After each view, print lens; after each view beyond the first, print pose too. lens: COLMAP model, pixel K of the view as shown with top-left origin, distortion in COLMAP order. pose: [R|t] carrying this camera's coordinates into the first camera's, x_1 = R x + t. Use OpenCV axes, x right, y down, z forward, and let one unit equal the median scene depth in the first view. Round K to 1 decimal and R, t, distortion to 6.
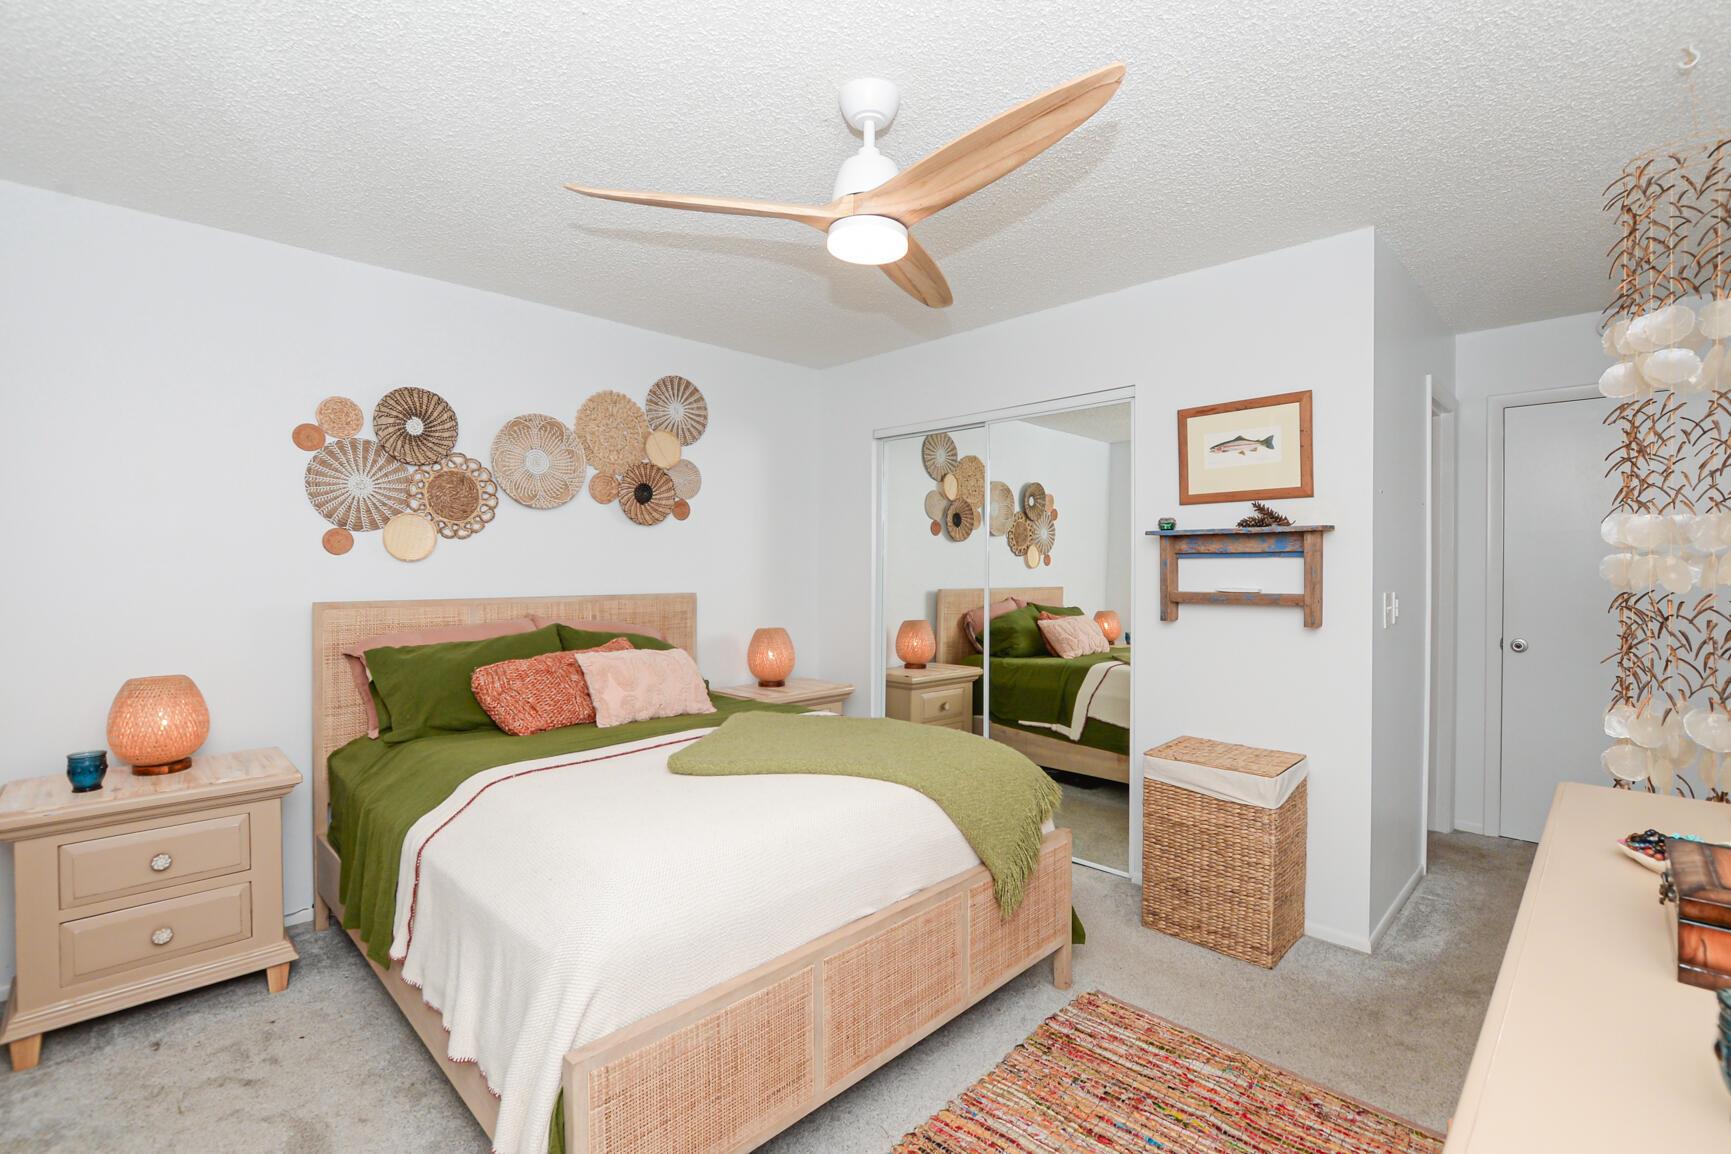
lens RADIAL K [[781.5, 0, 864.3], [0, 781.5, 572.4], [0, 0, 1]] dist [-0.001392, -0.000479]
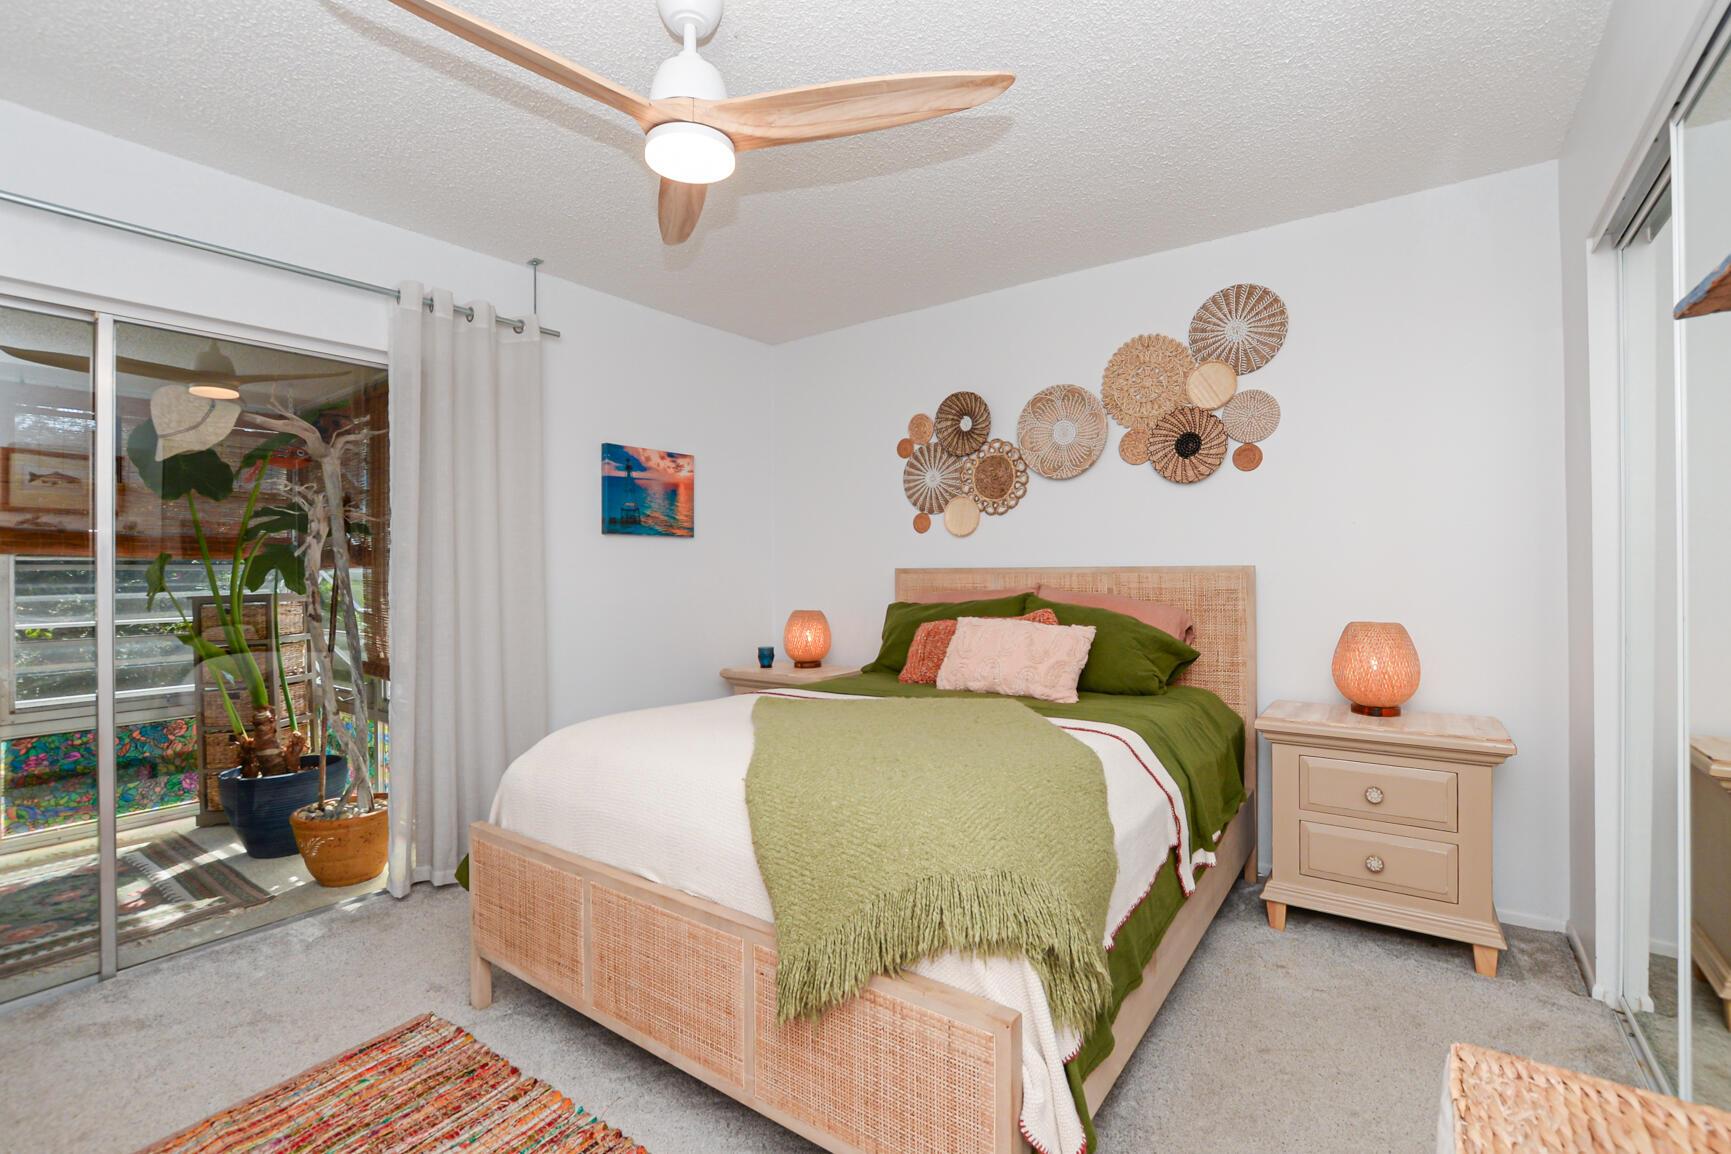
lens RADIAL K [[781.5, 0, 871.9], [0, 781.5, 577.0], [0, 0, 1]] dist [-0.001392, -0.000479]
pose [[0.171281, 0.023282, -0.984947, 0.475158], [0.013022, 0.999580, 0.025892, 0.012998], [0.985136, -0.017261, 0.170906, 0.521487]]
